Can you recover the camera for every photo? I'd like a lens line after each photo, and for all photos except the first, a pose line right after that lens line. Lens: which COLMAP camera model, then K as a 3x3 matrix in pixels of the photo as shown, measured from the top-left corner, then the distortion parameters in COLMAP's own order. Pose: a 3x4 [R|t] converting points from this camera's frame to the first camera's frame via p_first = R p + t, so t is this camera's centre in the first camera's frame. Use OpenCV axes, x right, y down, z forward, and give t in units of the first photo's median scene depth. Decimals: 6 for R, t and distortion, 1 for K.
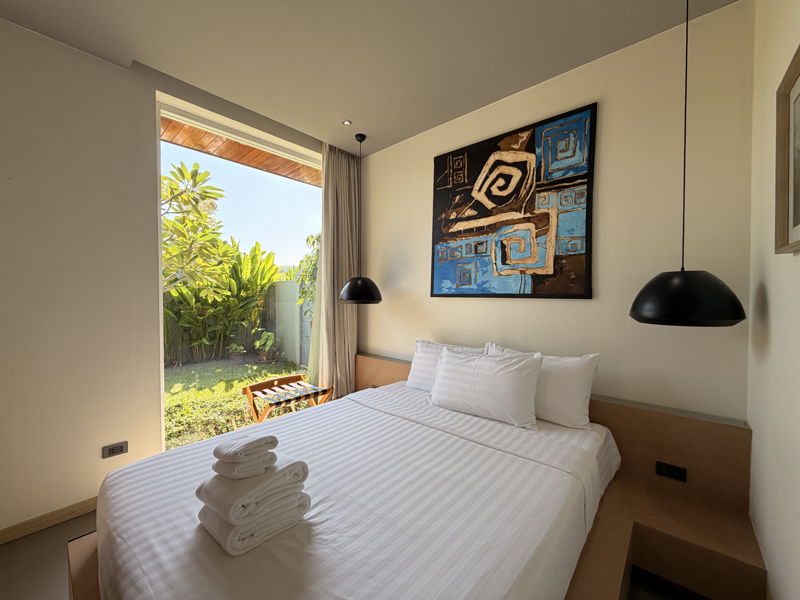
lens RADIAL K [[319.8, 0, 397.7], [0, 319.8, 302.4], [0, 0, 1]] dist [0.001398, -0.000168]
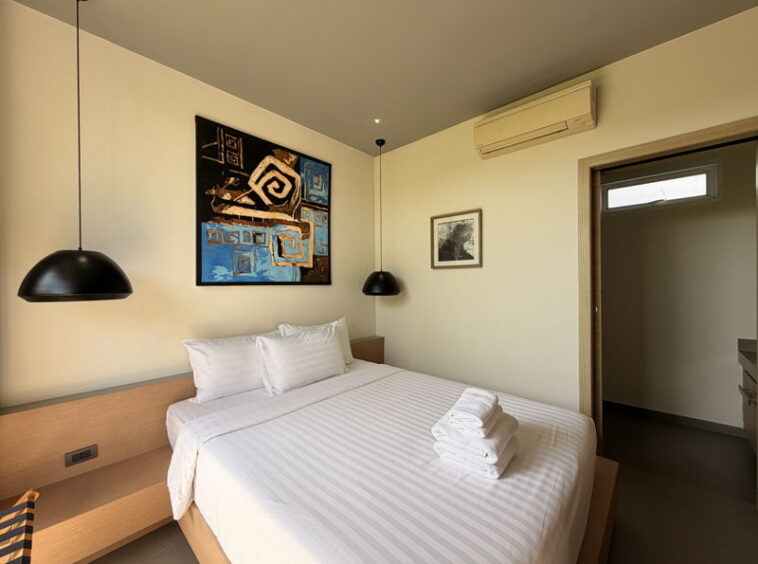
lens RADIAL K [[300.2, 0, 379.8], [0, 300.2, 276.9], [0, 0, 1]] dist [-0.000167, -0.000068]
pose [[0.028950, 0.003266, 0.999576, -0.747008], [0.011789, 0.999924, -0.003609, -0.035664], [-0.999511, 0.011888, 0.028909, 0.597191]]
